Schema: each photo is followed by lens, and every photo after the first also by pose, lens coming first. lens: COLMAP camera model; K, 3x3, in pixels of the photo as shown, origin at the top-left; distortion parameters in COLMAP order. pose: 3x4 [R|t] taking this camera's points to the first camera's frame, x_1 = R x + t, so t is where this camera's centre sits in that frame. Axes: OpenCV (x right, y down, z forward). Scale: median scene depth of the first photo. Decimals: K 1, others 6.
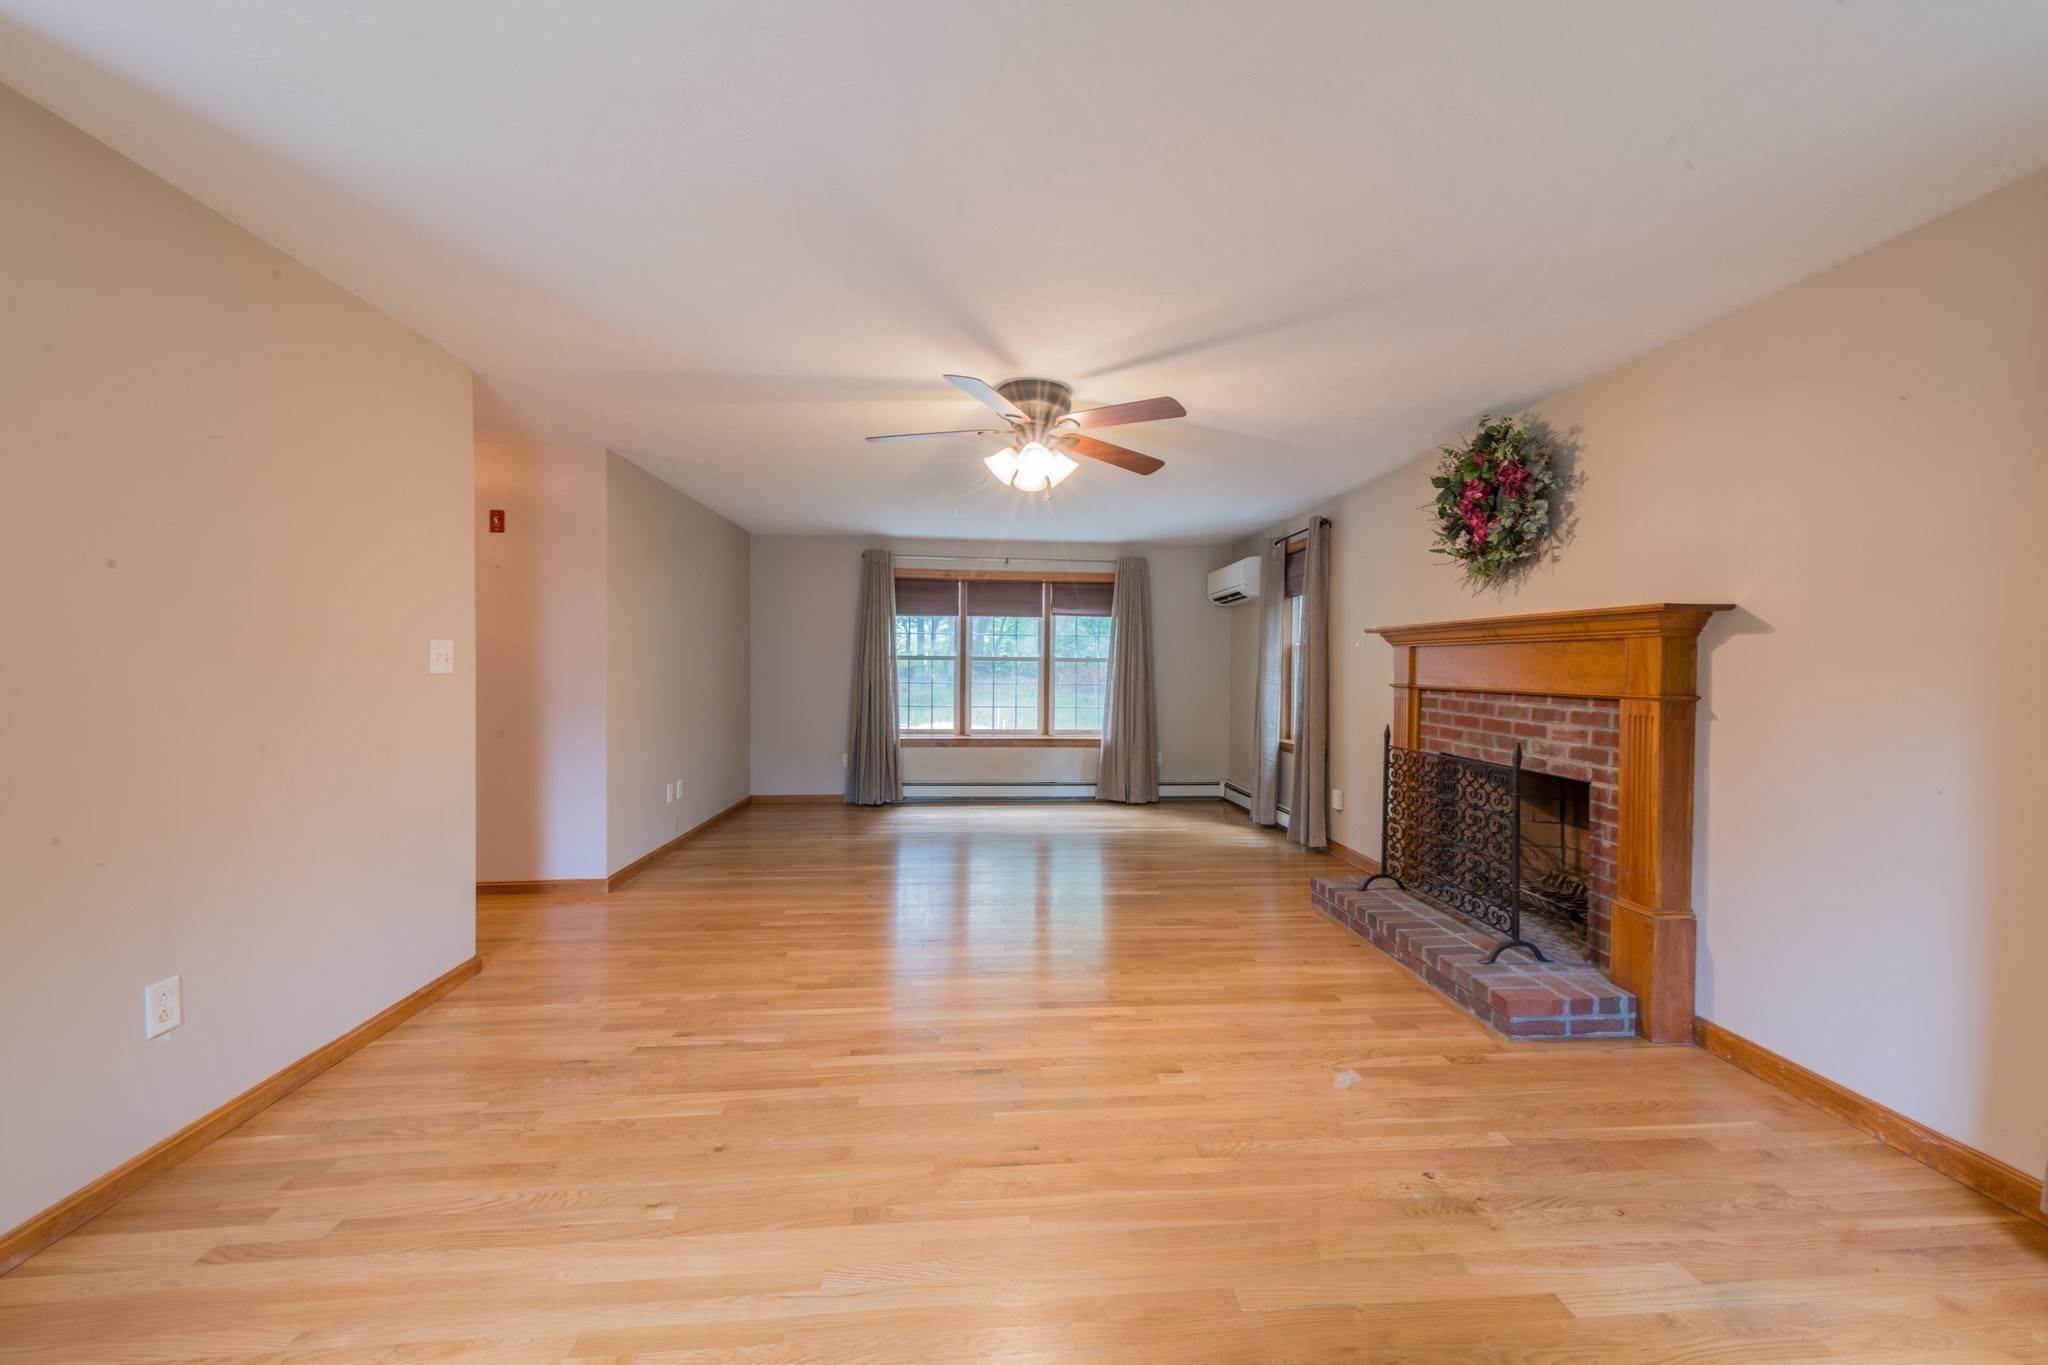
lens RADIAL K [[794.7, 0, 1026.3], [0, 794.7, 682.5], [0, 0, 1]] dist [0.003472, -0.001947]
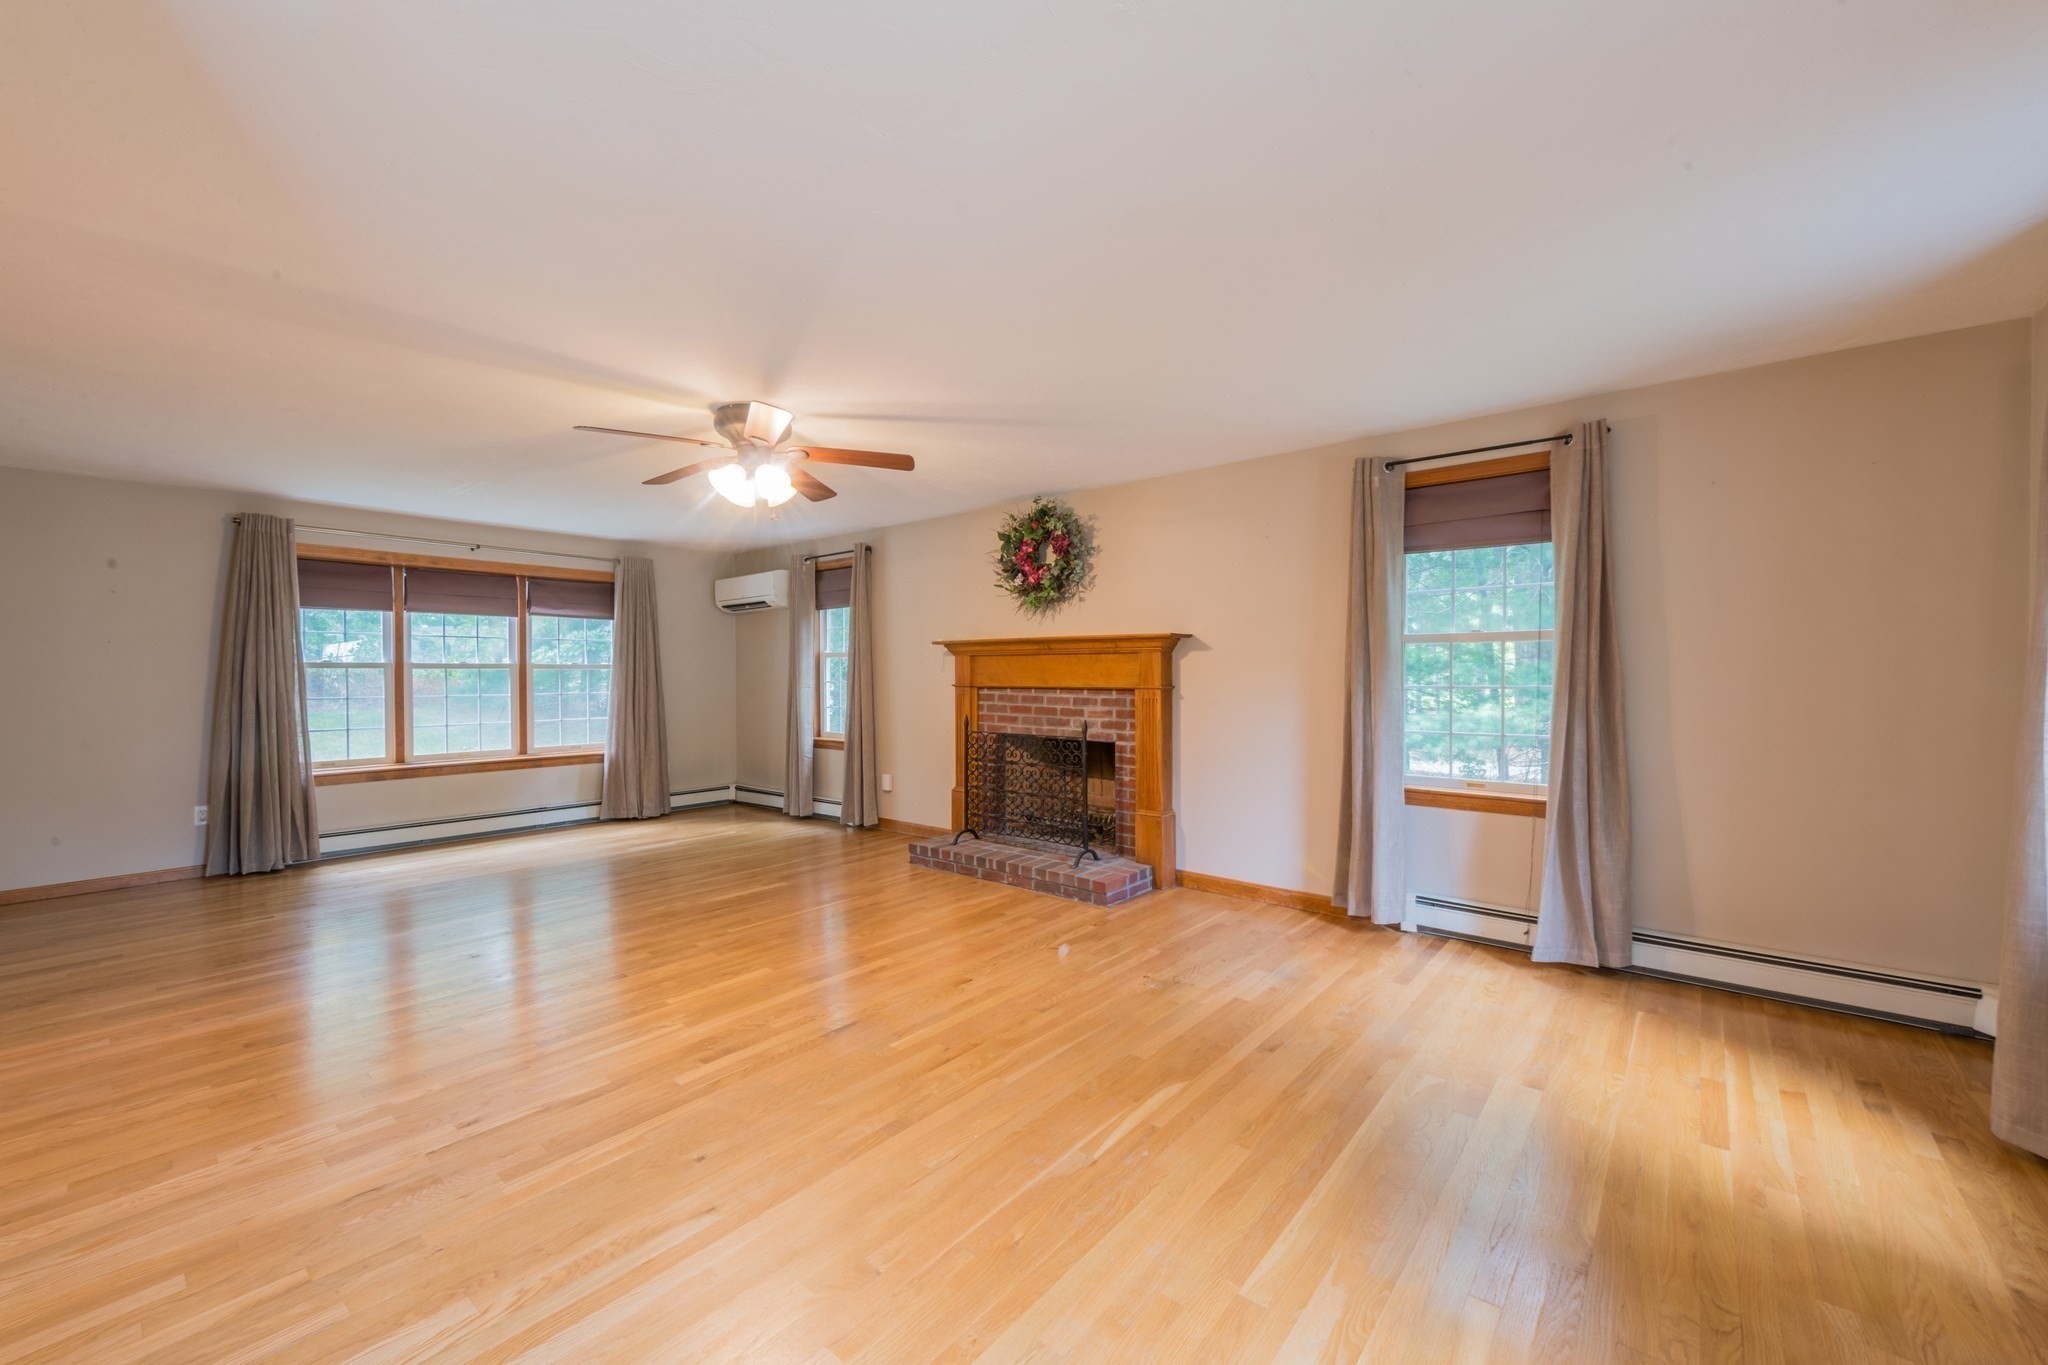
lens RADIAL K [[794.7, 0, 1041.2], [0, 794.7, 681.2], [0, 0, 1]] dist [0.003472, -0.001947]
pose [[0.700607, -0.018737, 0.713301, -0.442213], [0.024482, 0.999698, 0.002214, -0.003257], [-0.713127, 0.015912, 0.700854, -0.008720]]
